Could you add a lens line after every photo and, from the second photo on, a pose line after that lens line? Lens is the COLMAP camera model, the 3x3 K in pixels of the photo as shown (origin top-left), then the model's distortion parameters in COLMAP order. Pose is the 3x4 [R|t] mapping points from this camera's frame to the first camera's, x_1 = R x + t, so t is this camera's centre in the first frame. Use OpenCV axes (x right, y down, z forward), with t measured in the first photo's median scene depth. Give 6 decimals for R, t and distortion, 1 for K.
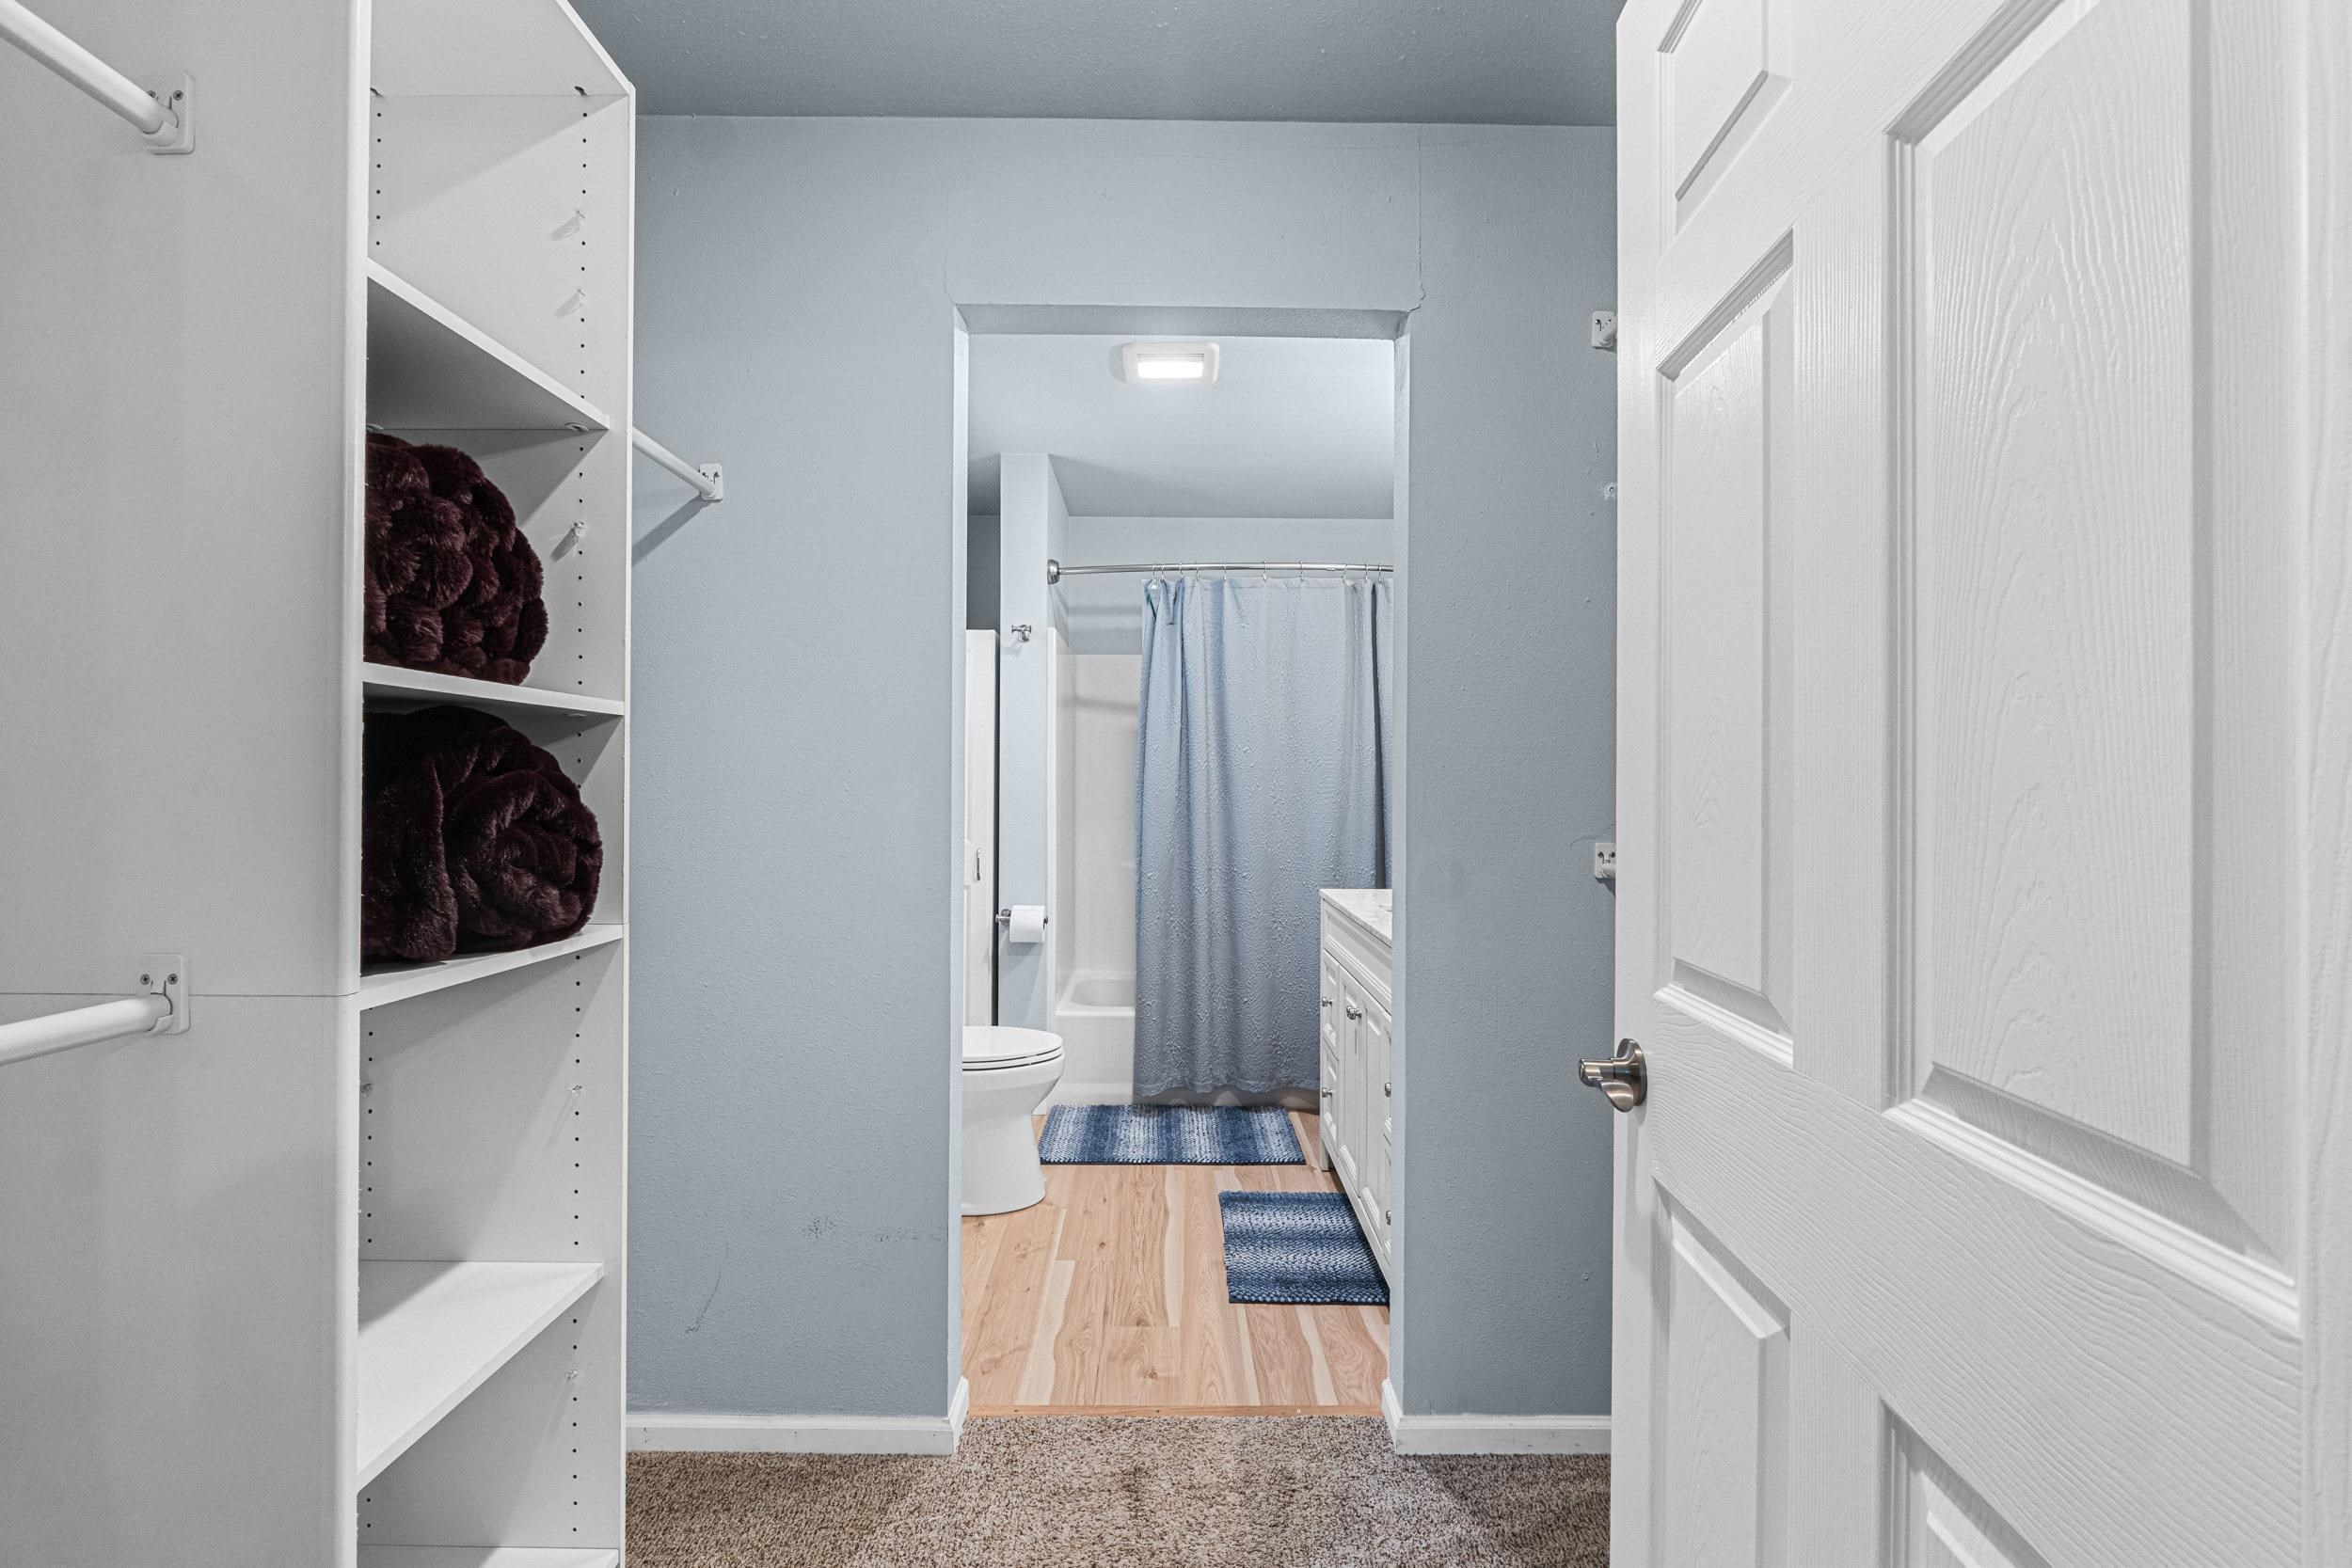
lens RADIAL K [[986.2, 0, 1173.6], [0, 986.2, 786.7], [0, 0, 1]] dist [-0.007668, -0.000489]
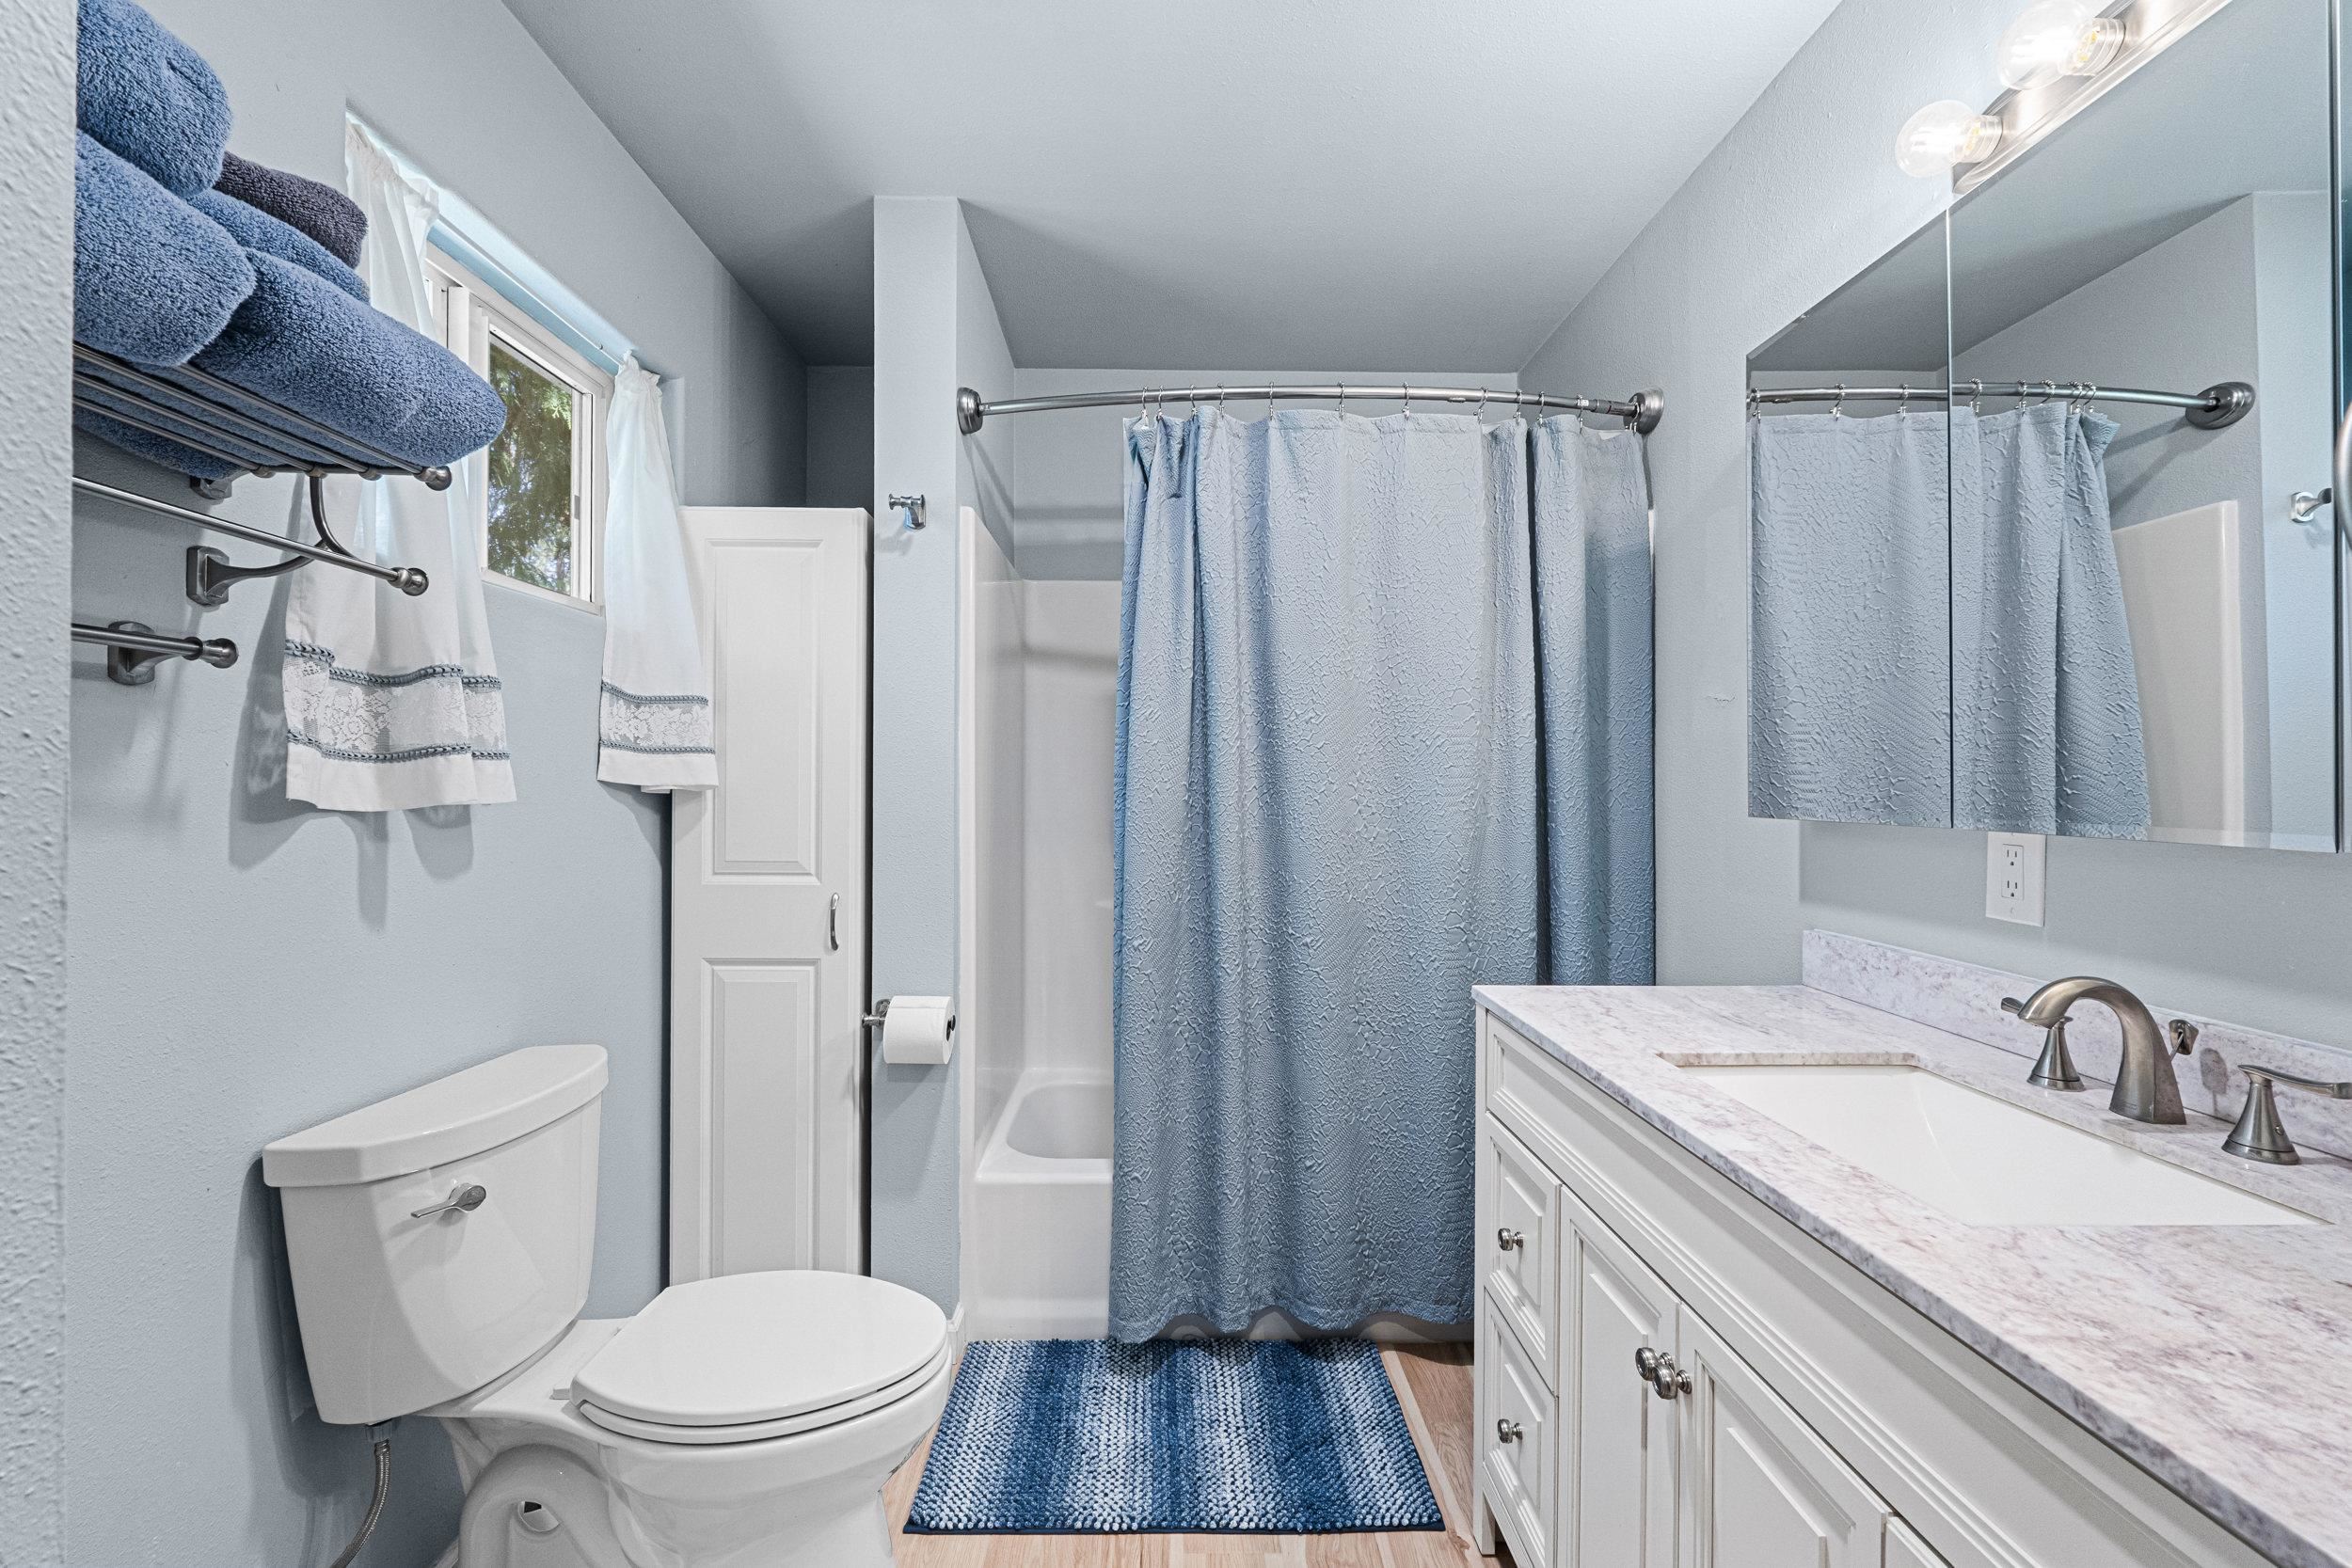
lens RADIAL K [[986.2, 0, 1174.1], [0, 986.2, 782.6], [0, 0, 1]] dist [-0.007668, -0.000489]
pose [[0.999977, -0.000594, 0.006753, -0.007101], [0.000618, 0.999993, -0.003563, 0.000964], [-0.006751, 0.003567, 0.999971, 0.436213]]
